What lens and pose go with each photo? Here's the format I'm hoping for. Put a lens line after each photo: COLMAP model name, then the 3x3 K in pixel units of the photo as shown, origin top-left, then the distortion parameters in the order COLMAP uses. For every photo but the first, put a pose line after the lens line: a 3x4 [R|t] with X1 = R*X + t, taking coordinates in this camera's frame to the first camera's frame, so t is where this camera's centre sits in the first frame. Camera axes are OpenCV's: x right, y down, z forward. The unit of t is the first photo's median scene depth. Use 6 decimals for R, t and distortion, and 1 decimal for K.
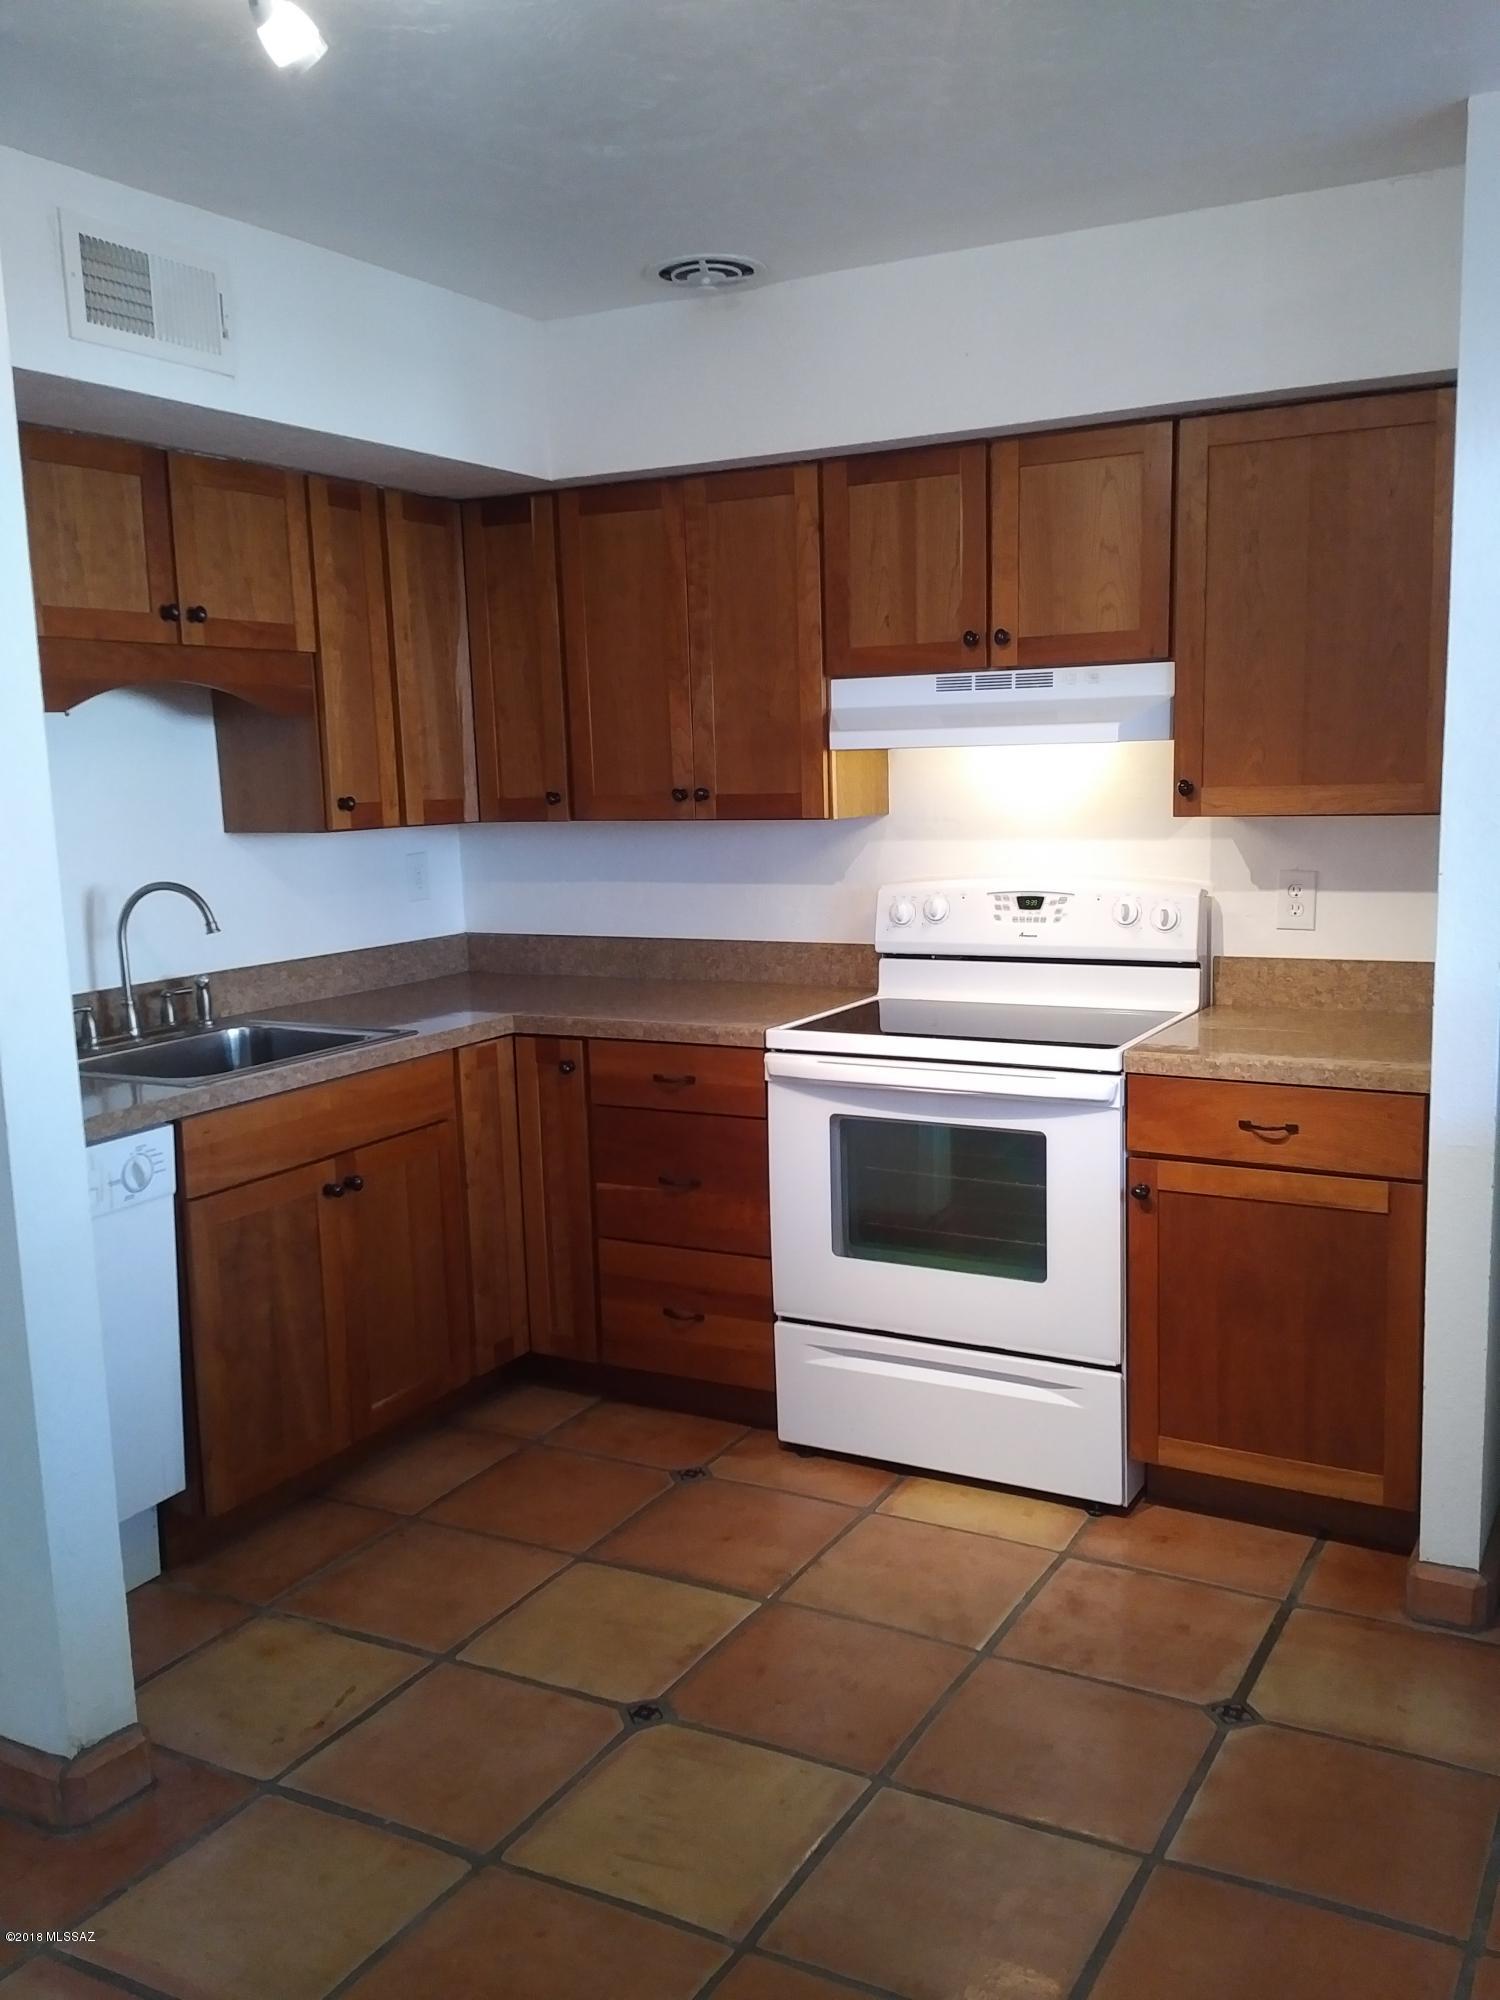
lens RADIAL K [[1767.5, 0, 753.4], [0, 1767.5, 1008.1], [0, 0, 1]] dist [0.100993, -0.018378]
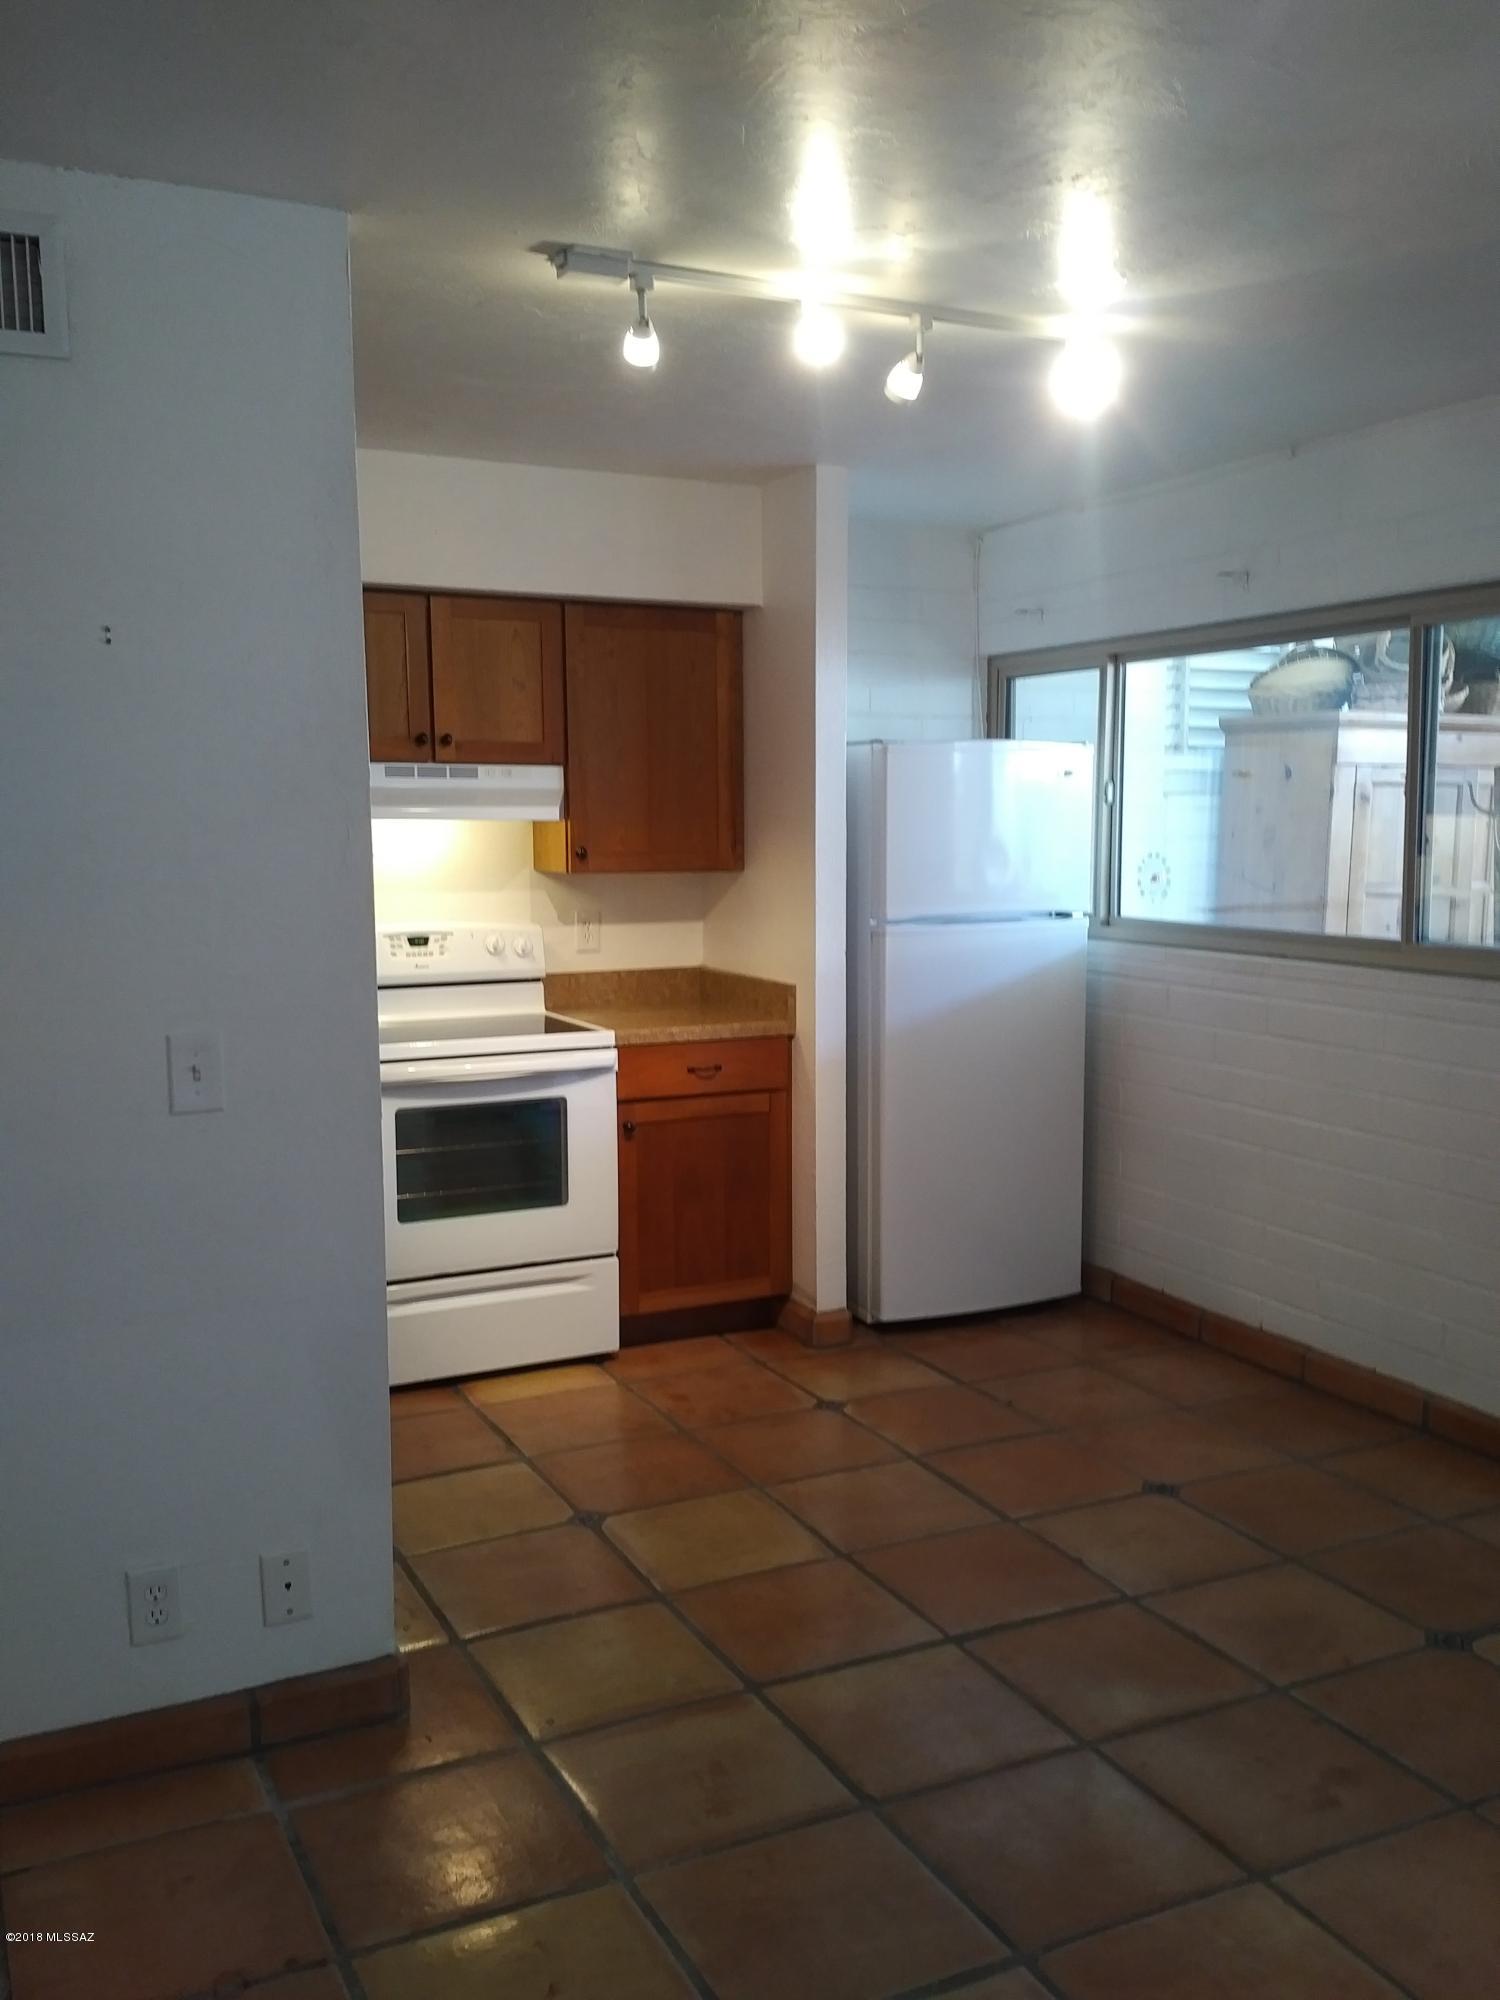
lens RADIAL K [[1767.5, 0, 751.7], [0, 1767.5, 998.0], [0, 0, 1]] dist [0.100993, -0.018378]
pose [[0.574300, -0.059593, 0.816473, -0.846675], [0.105379, 0.994431, -0.001540, 0.010320], [-0.811834, 0.086924, 0.577382, 0.064948]]
